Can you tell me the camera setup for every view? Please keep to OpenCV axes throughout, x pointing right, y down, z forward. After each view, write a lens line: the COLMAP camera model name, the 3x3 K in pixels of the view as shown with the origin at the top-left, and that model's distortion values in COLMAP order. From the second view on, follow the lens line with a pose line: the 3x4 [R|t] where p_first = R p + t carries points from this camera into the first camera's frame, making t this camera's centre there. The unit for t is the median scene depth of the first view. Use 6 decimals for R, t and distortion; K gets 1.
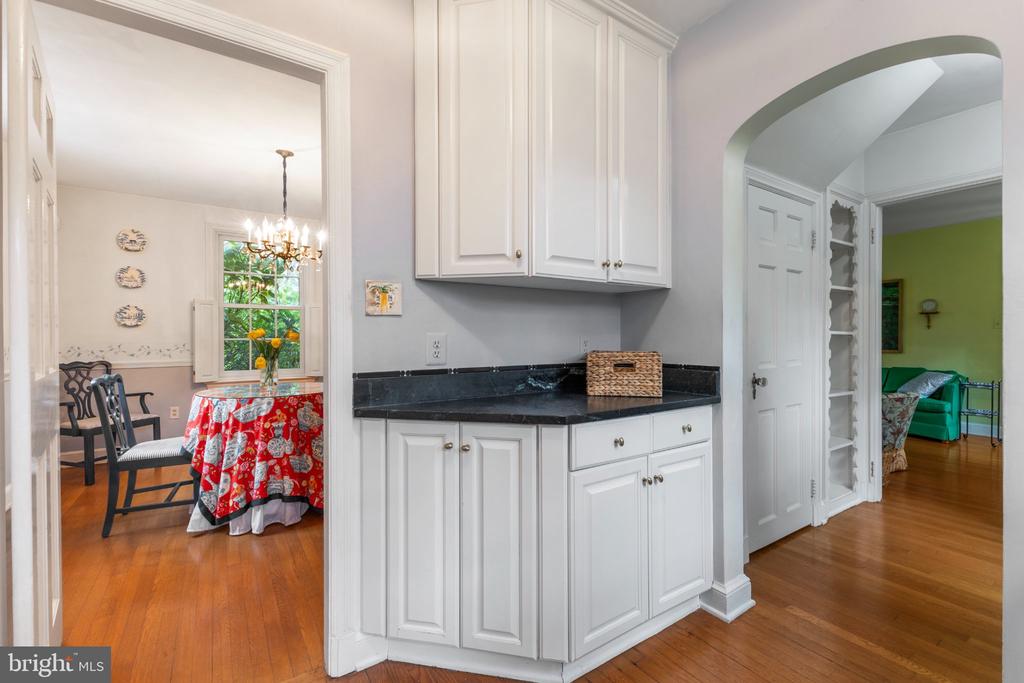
lens RADIAL K [[455.5, 0, 513.6], [0, 455.5, 348.0], [0, 0, 1]] dist [0.019231, -0.000845]
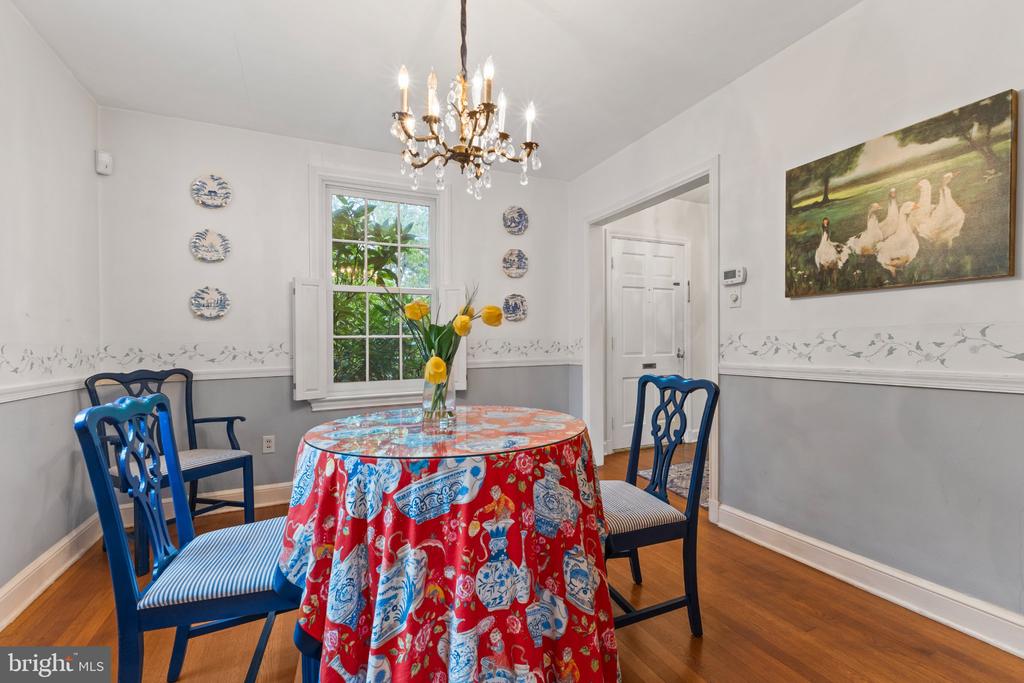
lens RADIAL K [[455.5, 0, 513.6], [0, 455.5, 348.0], [0, 0, 1]] dist [0.019231, -0.000845]
pose [[0.988553, -0.013453, -0.150272, -0.440449], [0.011099, 0.999802, -0.016496, 0.020724], [0.150465, 0.014639, 0.988507, 0.612796]]
